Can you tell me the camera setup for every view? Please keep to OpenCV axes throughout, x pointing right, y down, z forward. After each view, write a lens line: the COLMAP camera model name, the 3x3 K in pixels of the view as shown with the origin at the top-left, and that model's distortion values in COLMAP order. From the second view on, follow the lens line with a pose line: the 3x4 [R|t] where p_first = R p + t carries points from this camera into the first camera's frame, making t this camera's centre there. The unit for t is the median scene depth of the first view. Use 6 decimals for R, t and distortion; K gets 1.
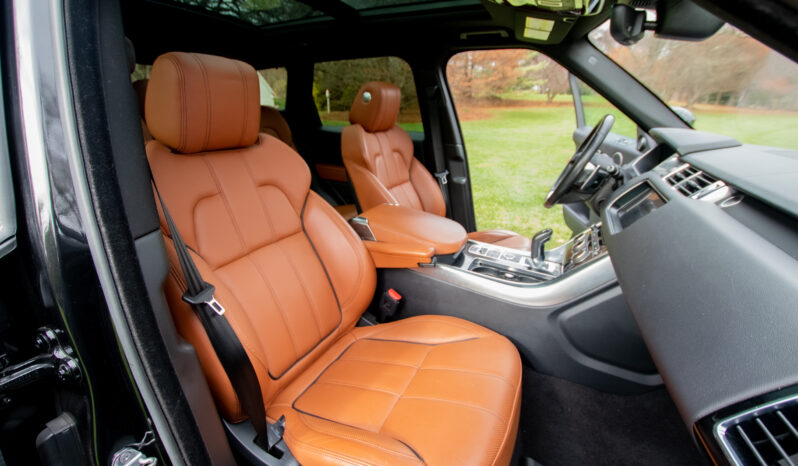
lens RADIAL K [[350.0, 0, 399.0], [0, 350.0, 233.0], [0, 0, 1]] dist [-0.000059, 0.000422]
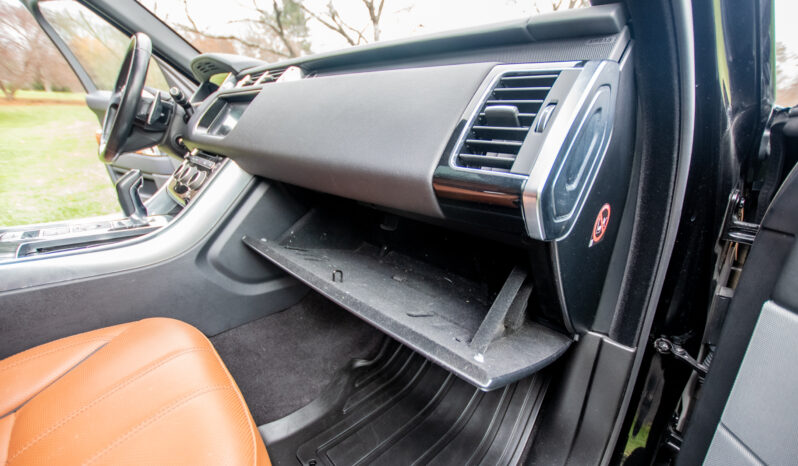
lens RADIAL K [[350.0, 0, 399.0], [0, 350.0, 233.0], [0, 0, 1]] dist [-0.000059, 0.000422]
pose [[0.367918, -0.315648, 0.874644, -0.048240], [0.329074, 0.923948, 0.195016, 0.141354], [-0.869682, 0.216073, 0.443809, 0.206338]]
